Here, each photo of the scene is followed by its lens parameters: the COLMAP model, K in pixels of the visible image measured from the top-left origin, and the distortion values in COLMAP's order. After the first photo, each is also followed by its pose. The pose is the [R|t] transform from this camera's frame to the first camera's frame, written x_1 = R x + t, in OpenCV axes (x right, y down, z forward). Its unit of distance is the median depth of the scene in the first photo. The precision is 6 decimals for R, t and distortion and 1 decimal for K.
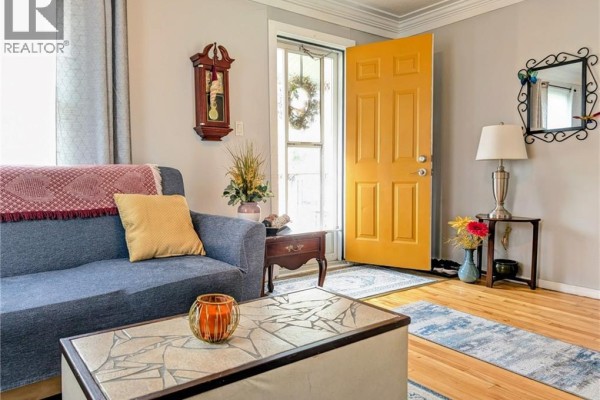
lens RADIAL K [[431.0, 0, 299.1], [0, 431.0, 199.9], [0, 0, 1]] dist [-0.006219, 0.001672]
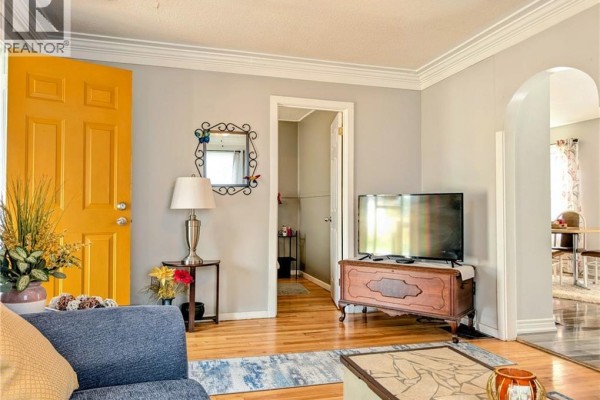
lens RADIAL K [[431.0, 0, 299.6], [0, 431.0, 201.1], [0, 0, 1]] dist [-0.006219, 0.001672]
pose [[0.355912, 0.028075, 0.934098, -0.484267], [0.052021, 0.997404, -0.049799, -0.050500], [-0.933071, 0.066316, 0.353527, 0.409093]]
